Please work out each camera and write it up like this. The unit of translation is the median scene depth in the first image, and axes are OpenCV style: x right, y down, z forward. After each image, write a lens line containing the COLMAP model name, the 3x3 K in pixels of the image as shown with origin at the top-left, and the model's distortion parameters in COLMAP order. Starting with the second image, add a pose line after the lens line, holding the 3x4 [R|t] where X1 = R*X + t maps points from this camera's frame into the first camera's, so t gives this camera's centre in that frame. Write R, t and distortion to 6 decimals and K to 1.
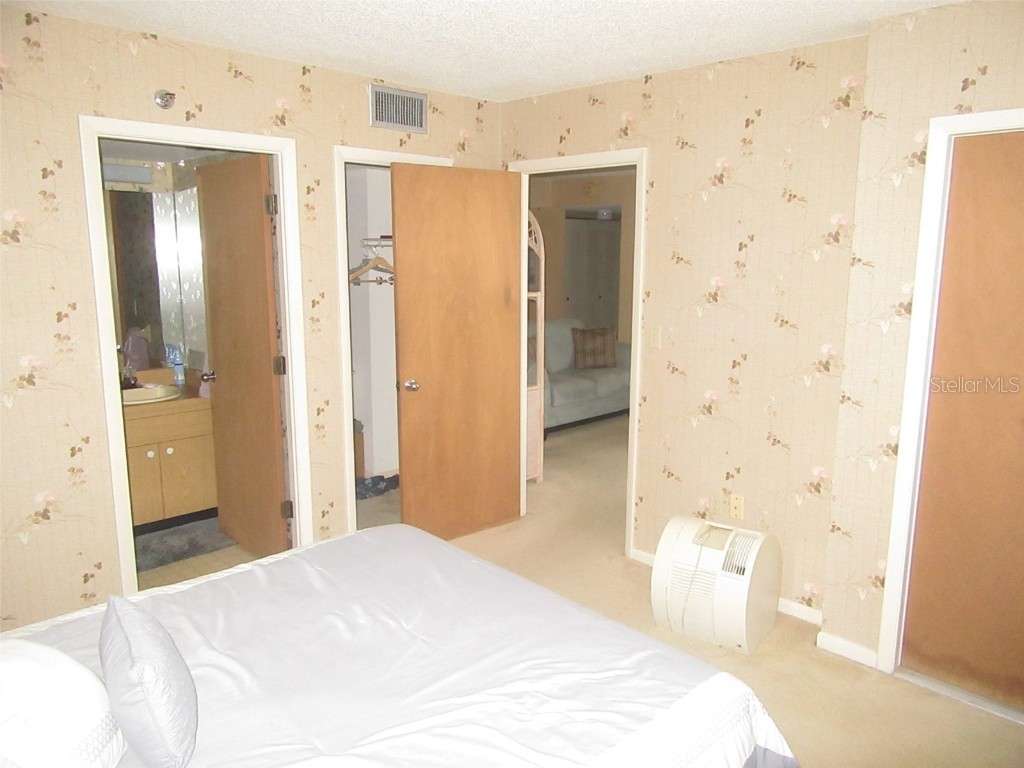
lens RADIAL K [[764.3, 0, 511.5], [0, 764.3, 383.7], [0, 0, 1]] dist [-0.003062, -0.000458]
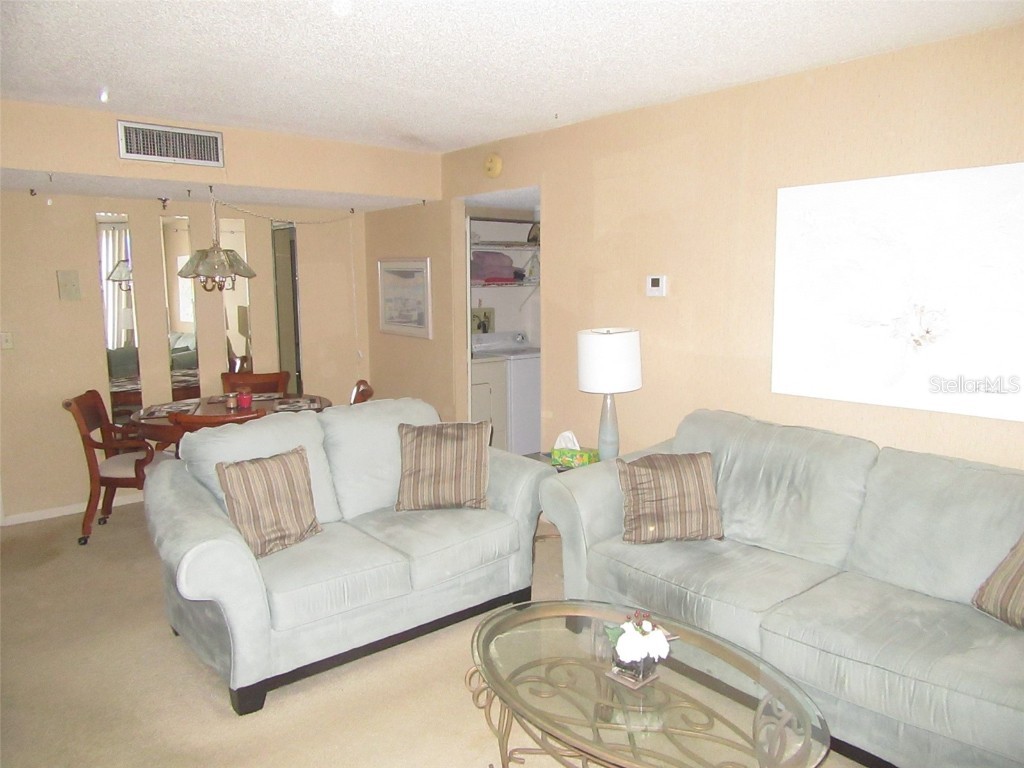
lens RADIAL K [[764.3, 0, 513.1], [0, 764.3, 384.9], [0, 0, 1]] dist [-0.003062, -0.000458]
pose [[0.996698, -0.010333, -0.080540, 0.194750], [0.007528, 0.999357, -0.035055, -0.080983], [0.080850, 0.034332, 0.996135, 0.514869]]
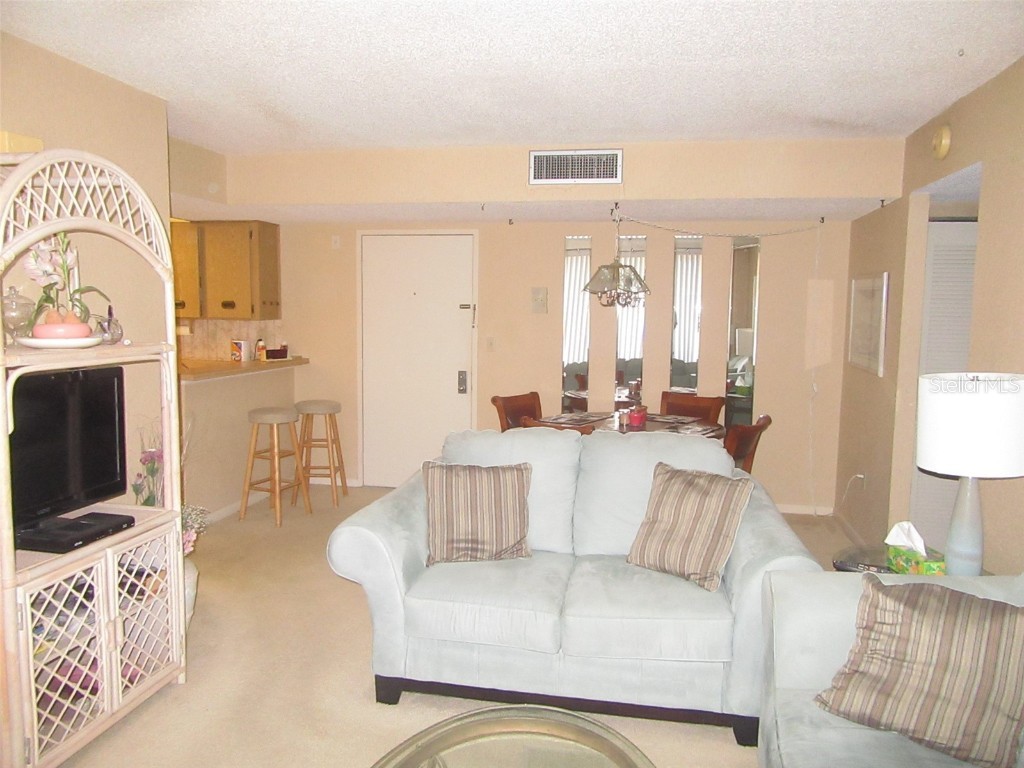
lens RADIAL K [[764.3, 0, 512.5], [0, 764.3, 380.2], [0, 0, 1]] dist [-0.003062, -0.000458]
pose [[0.562219, 0.075727, -0.823514, 0.378843], [-0.148841, 0.988803, -0.010688, -0.101996], [0.813484, 0.128582, 0.567196, 0.696222]]
